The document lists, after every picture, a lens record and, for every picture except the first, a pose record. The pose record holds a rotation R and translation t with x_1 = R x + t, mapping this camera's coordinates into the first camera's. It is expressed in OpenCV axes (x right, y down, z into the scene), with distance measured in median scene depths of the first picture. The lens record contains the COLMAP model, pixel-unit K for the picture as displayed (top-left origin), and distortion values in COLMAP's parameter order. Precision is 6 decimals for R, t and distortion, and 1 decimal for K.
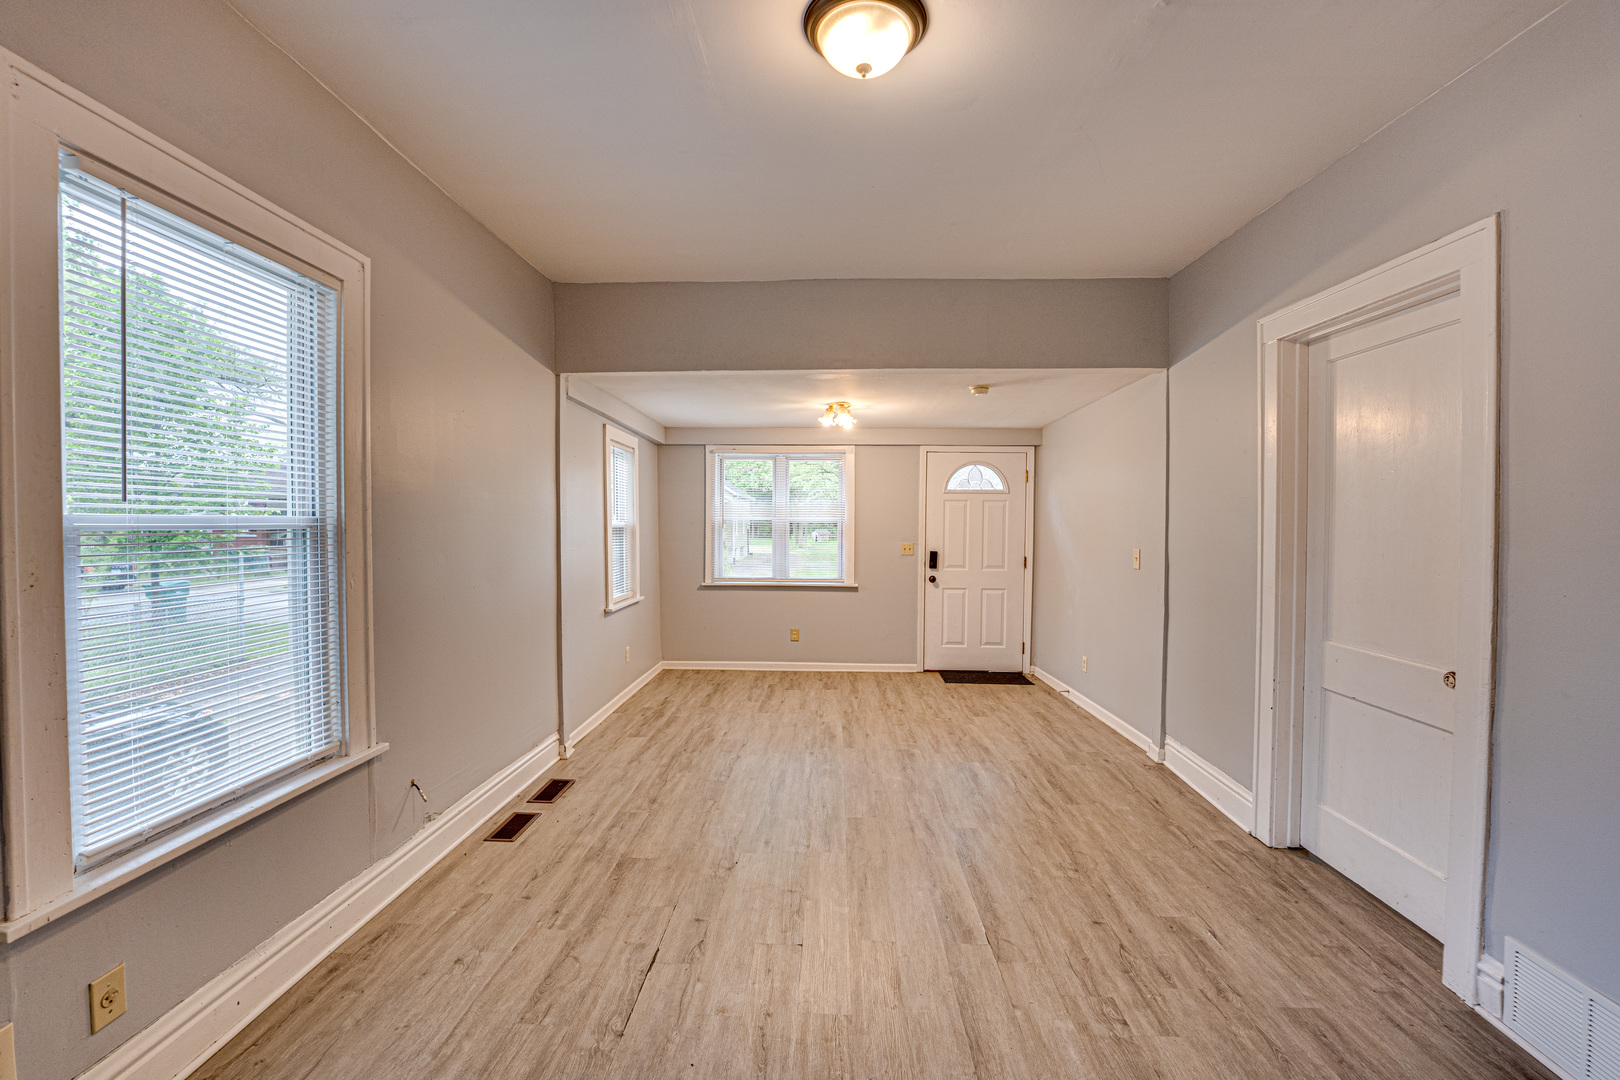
lens RADIAL K [[845.6, 0, 810.0], [0, 845.6, 540.0], [0, 0, 1]] dist [-0.034407, -0.000083]
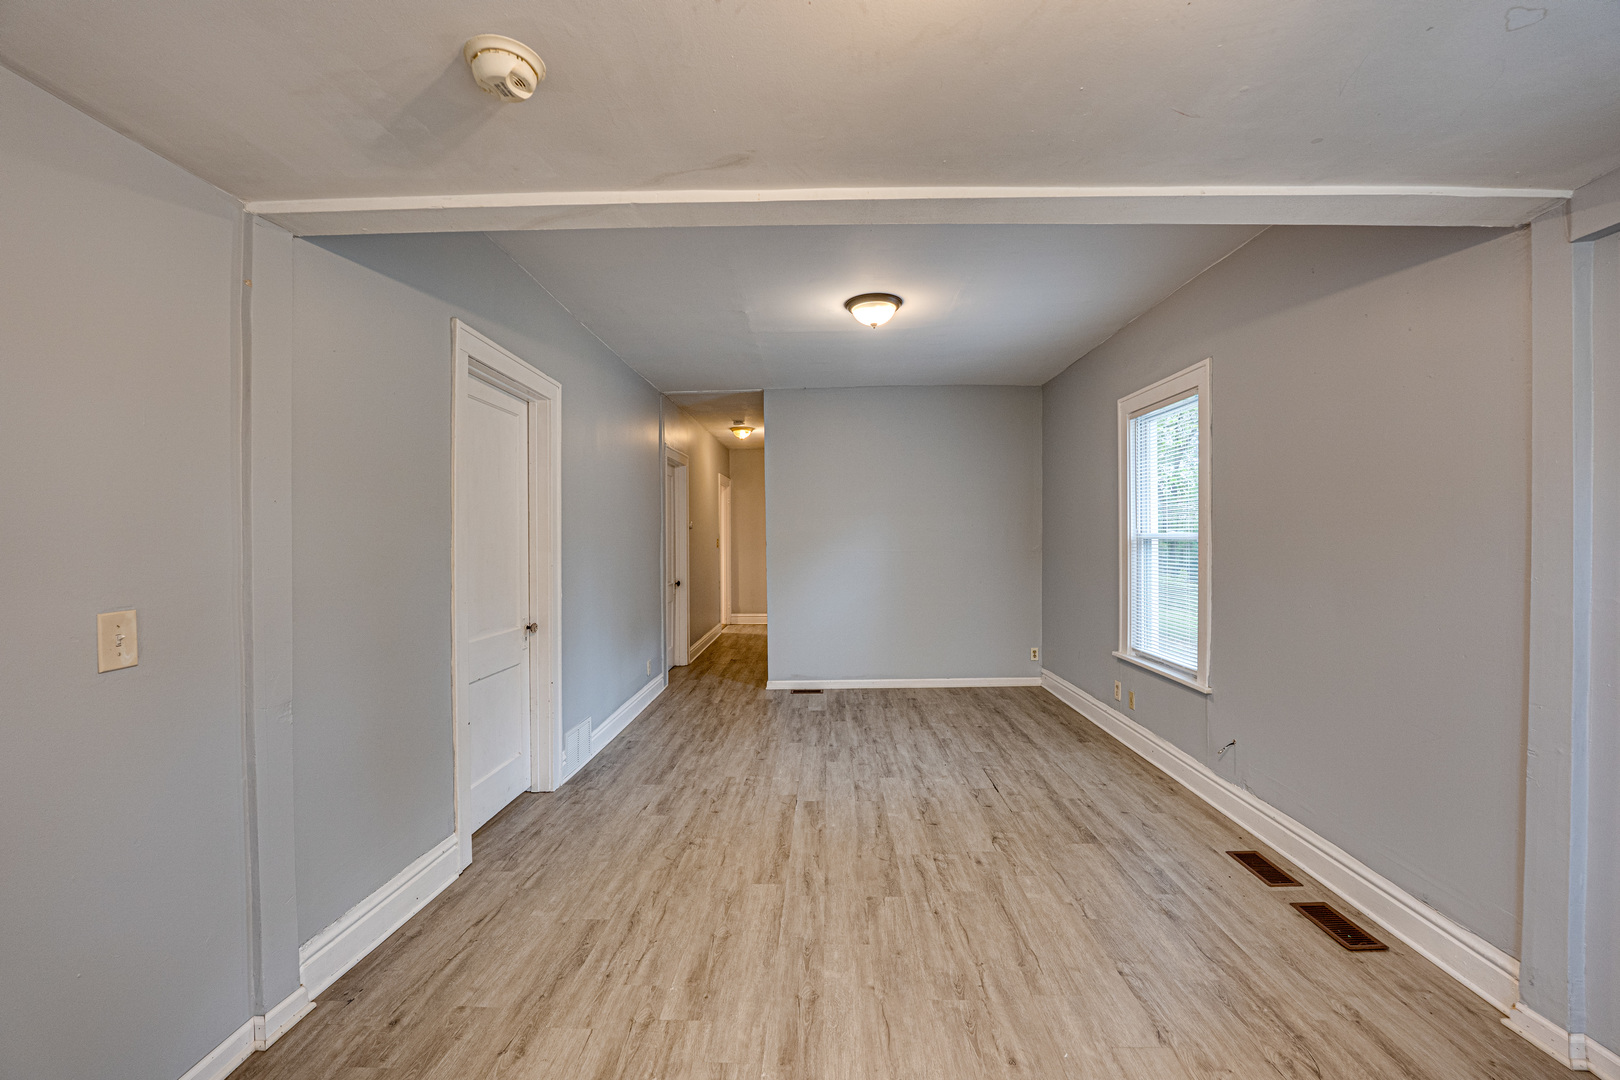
lens RADIAL K [[845.6, 0, 810.0], [0, 845.6, 540.0], [0, 0, 1]] dist [-0.034407, -0.000083]
pose [[-0.999970, 0.000976, -0.007748, 0.166742], [0.000797, 0.999734, 0.023070, -0.041993], [0.007769, 0.023064, -0.999704, 2.150111]]
